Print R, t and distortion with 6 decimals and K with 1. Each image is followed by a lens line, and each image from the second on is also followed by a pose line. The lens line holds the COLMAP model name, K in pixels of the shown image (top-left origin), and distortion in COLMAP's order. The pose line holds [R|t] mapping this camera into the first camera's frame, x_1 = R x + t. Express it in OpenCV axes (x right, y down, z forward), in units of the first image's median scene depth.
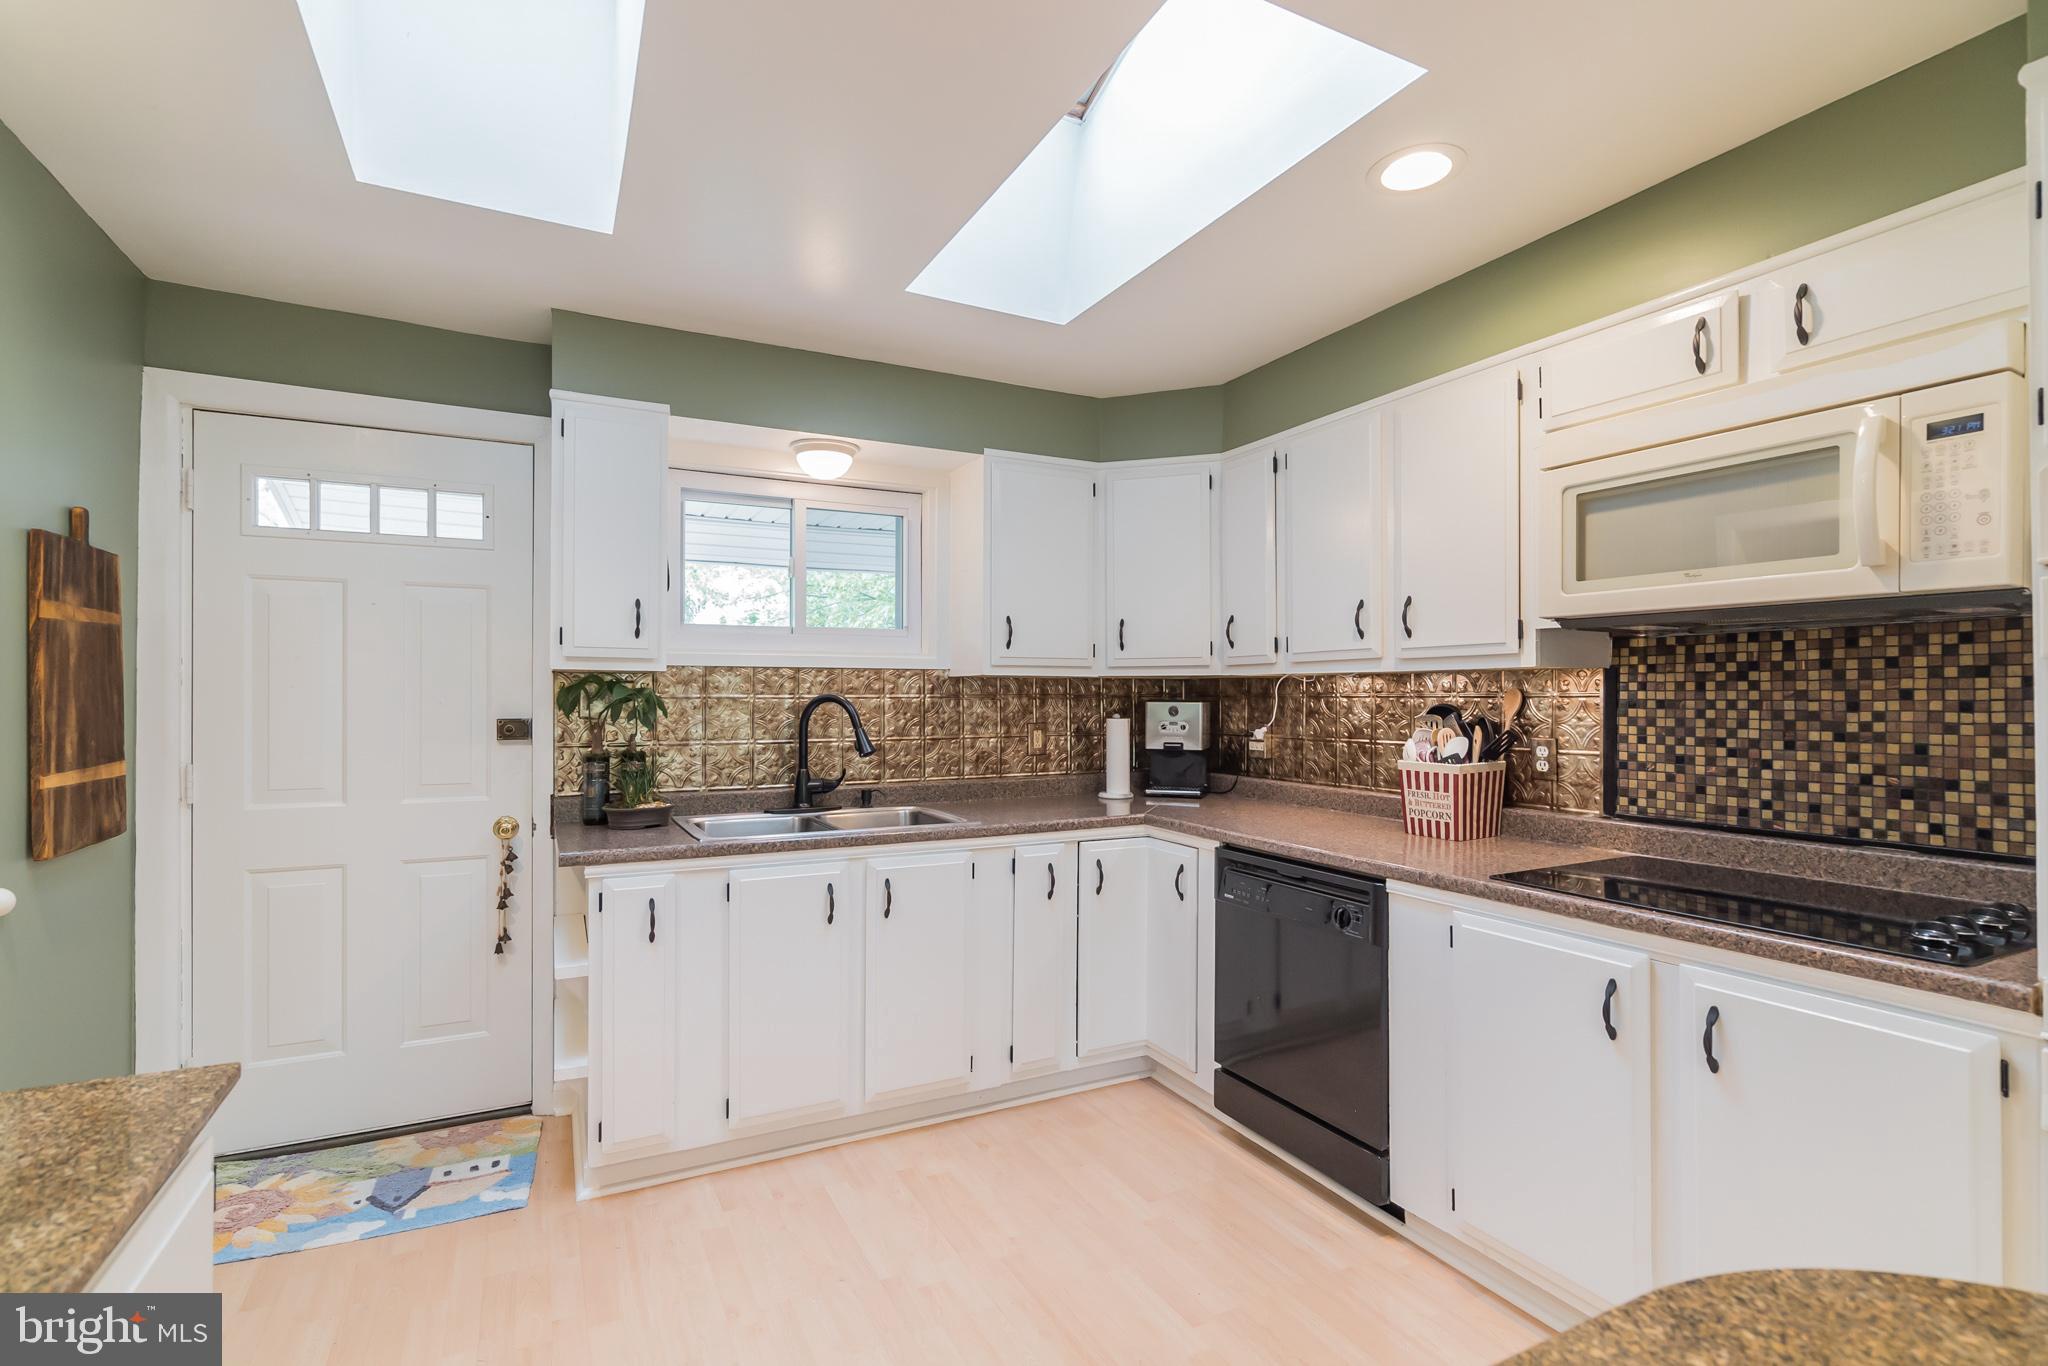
lens RADIAL K [[932.9, 0, 1029.6], [0, 932.9, 691.1], [0, 0, 1]] dist [-0.005409, 0.000086]
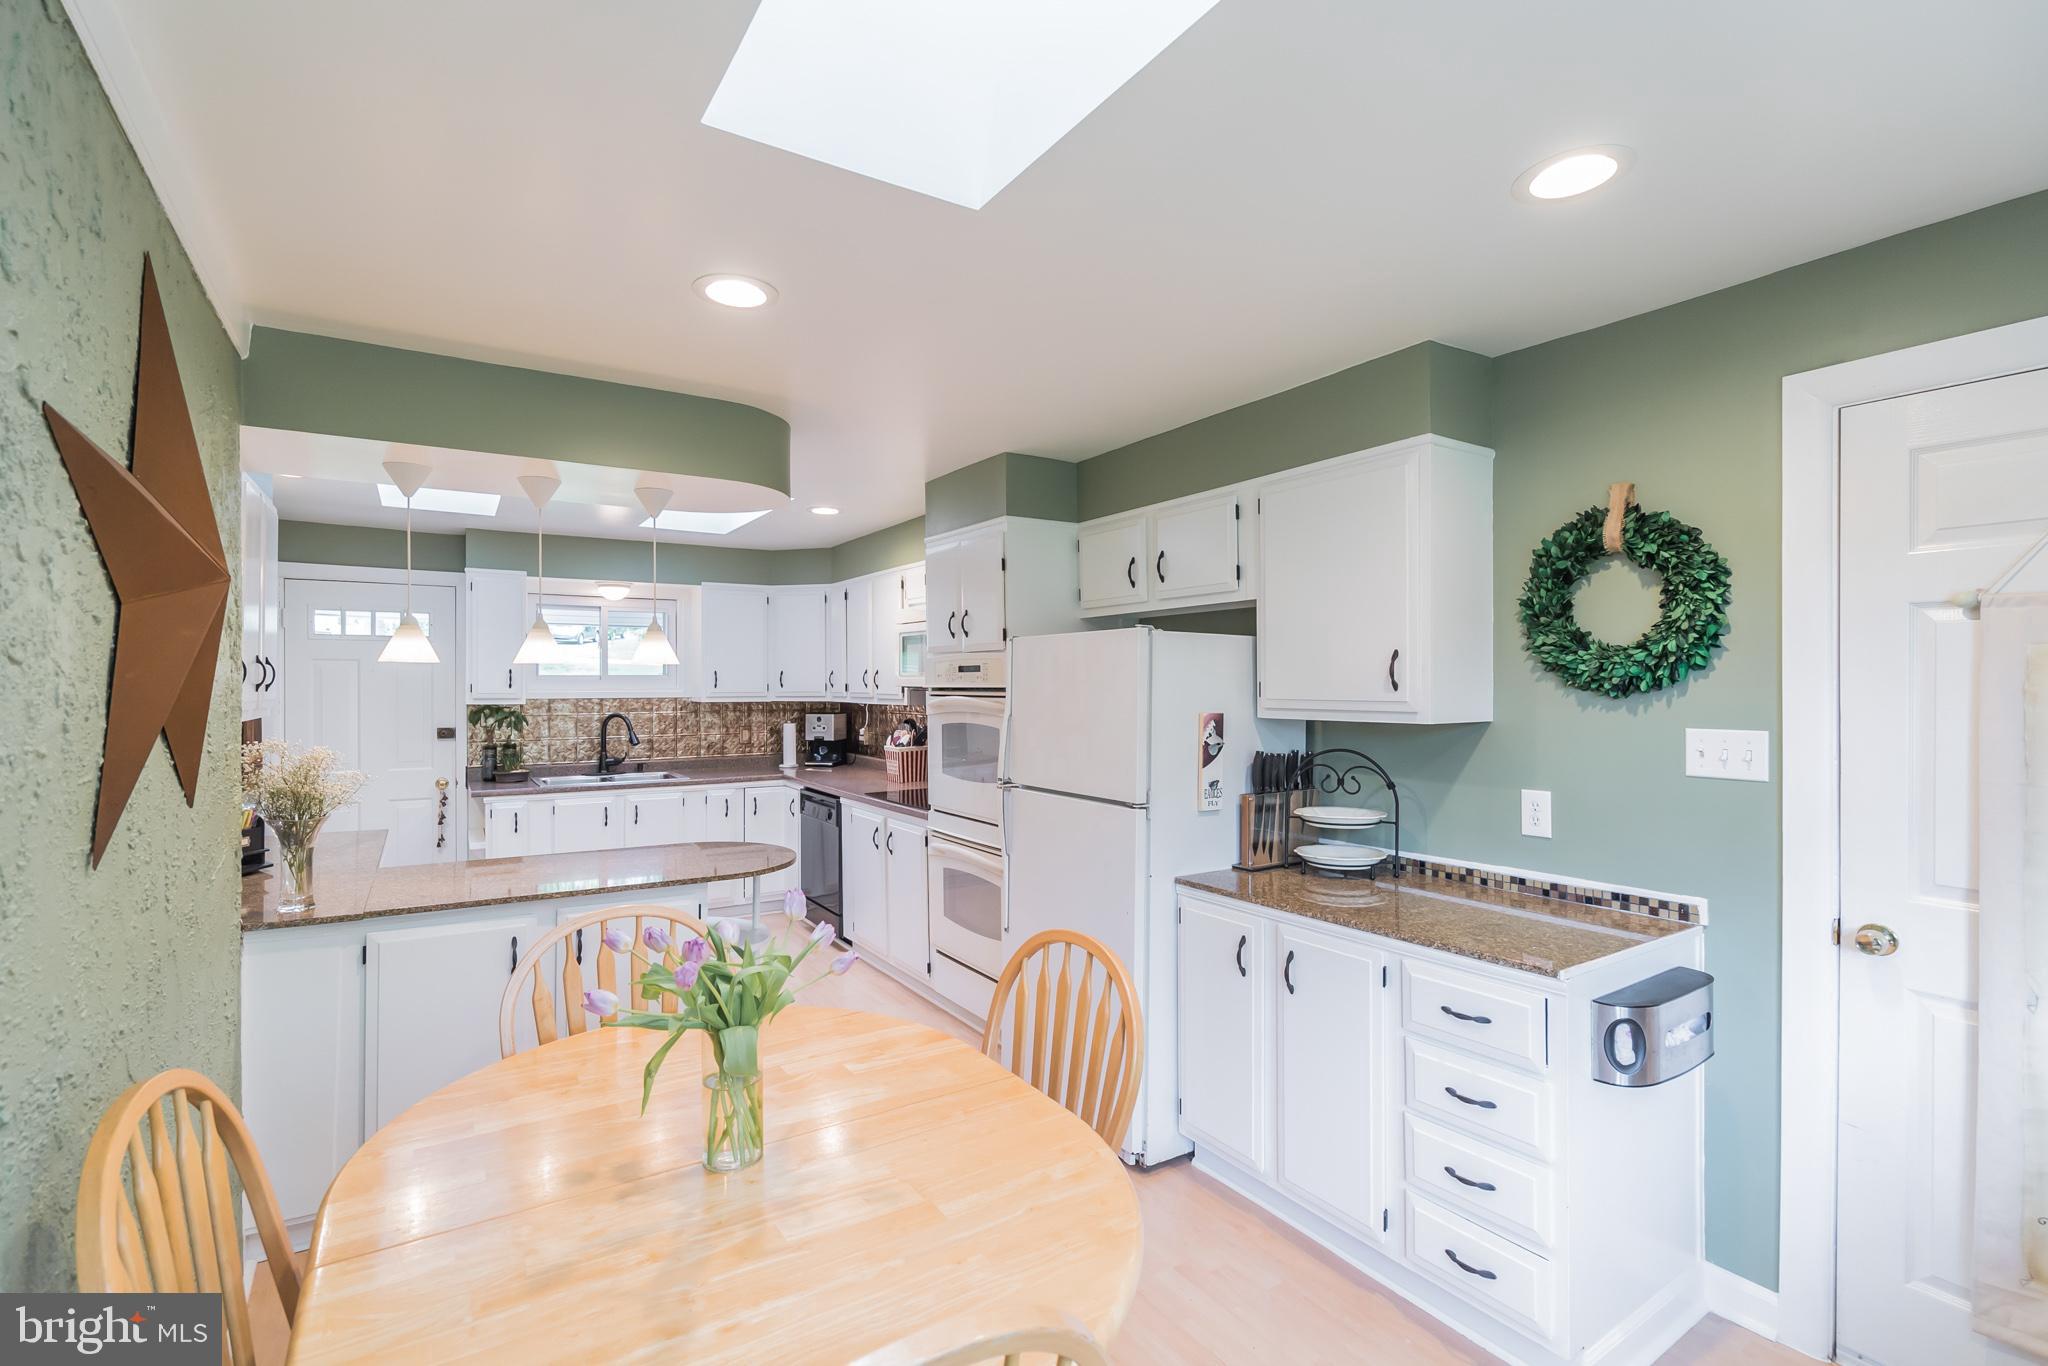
lens RADIAL K [[932.9, 0, 1022.8], [0, 932.9, 679.7], [0, 0, 1]] dist [-0.005409, 0.000086]
pose [[0.997302, -0.001924, 0.073382, 0.470915], [0.001601, 0.999989, 0.004458, -0.071597], [-0.073390, -0.004329, 0.997294, -0.956944]]
